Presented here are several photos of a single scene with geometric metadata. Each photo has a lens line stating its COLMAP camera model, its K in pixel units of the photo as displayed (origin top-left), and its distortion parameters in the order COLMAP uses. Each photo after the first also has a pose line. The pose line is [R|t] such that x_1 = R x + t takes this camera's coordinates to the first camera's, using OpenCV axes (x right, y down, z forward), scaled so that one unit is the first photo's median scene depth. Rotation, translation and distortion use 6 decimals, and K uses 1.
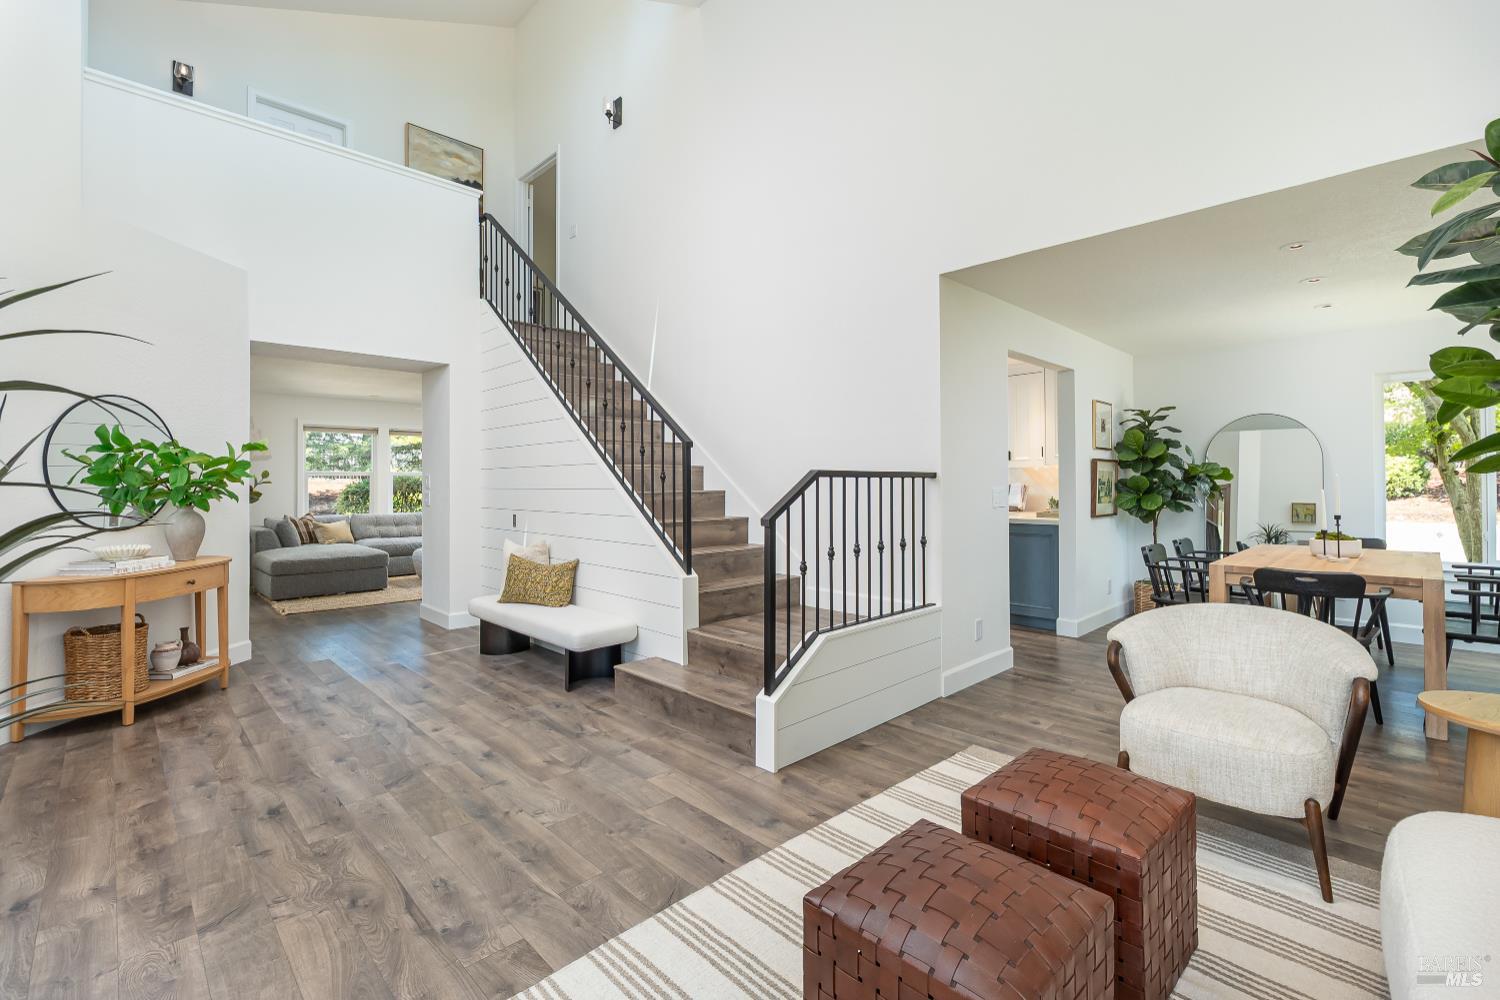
lens RADIAL K [[653.6, 0, 763.9], [0, 653.6, 494.5], [0, 0, 1]] dist [-0.001103, -0.001013]
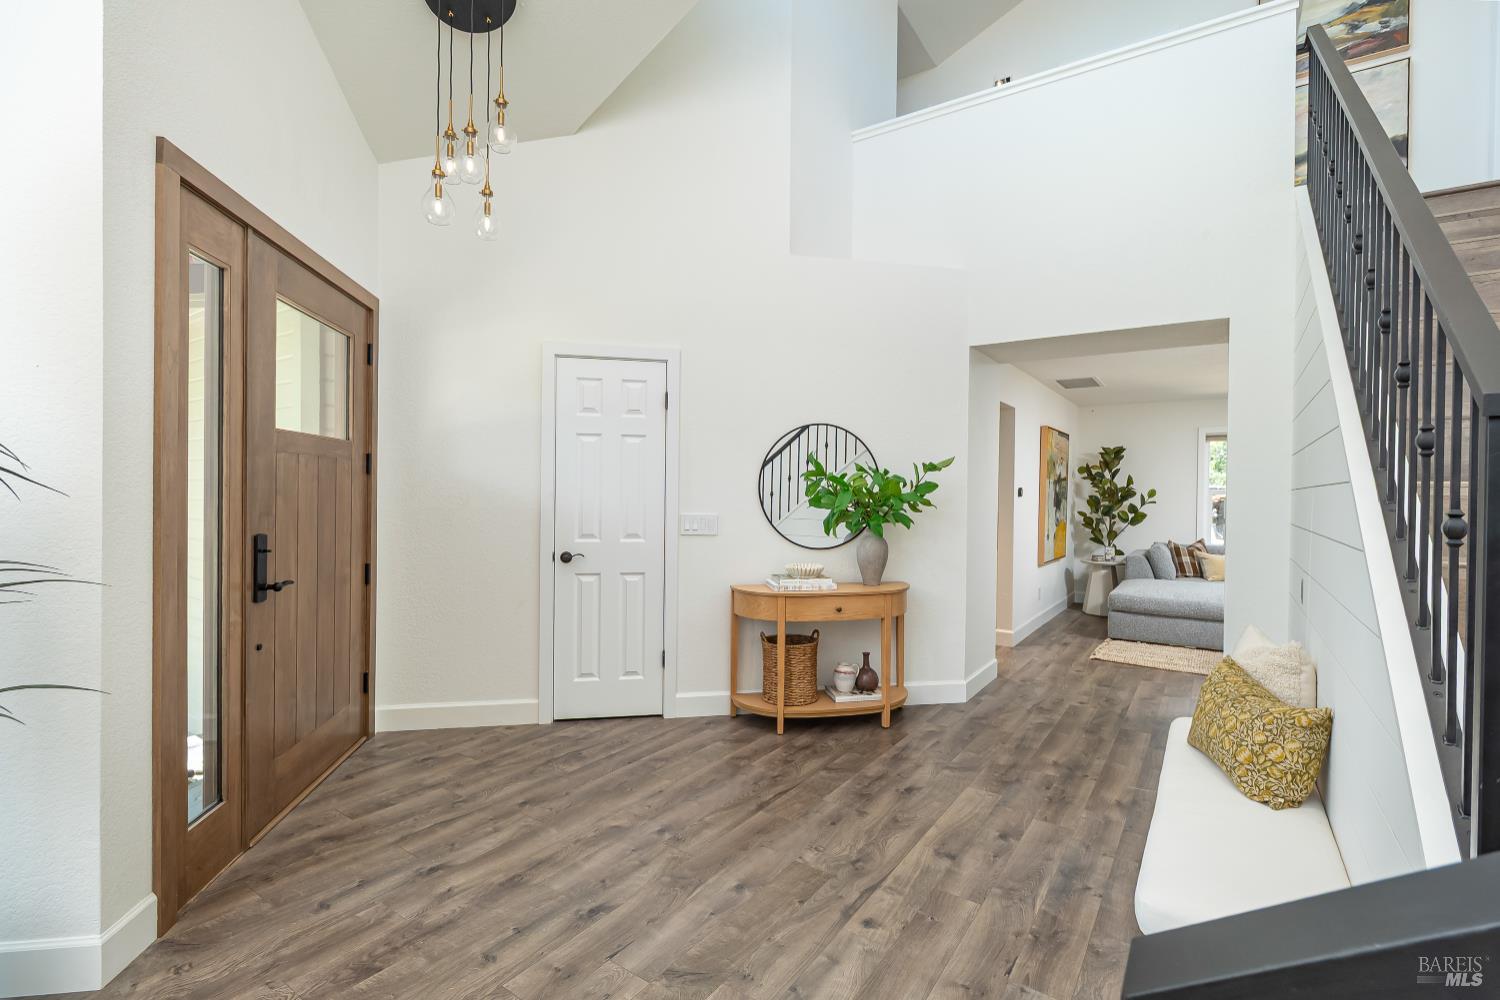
lens RADIAL K [[680.6, 0, 755.8], [0, 680.6, 511.5], [0, 0, 1]] dist [-0.000876, -0.000218]
pose [[0.197947, 0.036248, -0.979542, 0.083832], [-0.034601, 0.998952, 0.029974, -0.038133], [0.979602, 0.027960, 0.198994, 0.734956]]
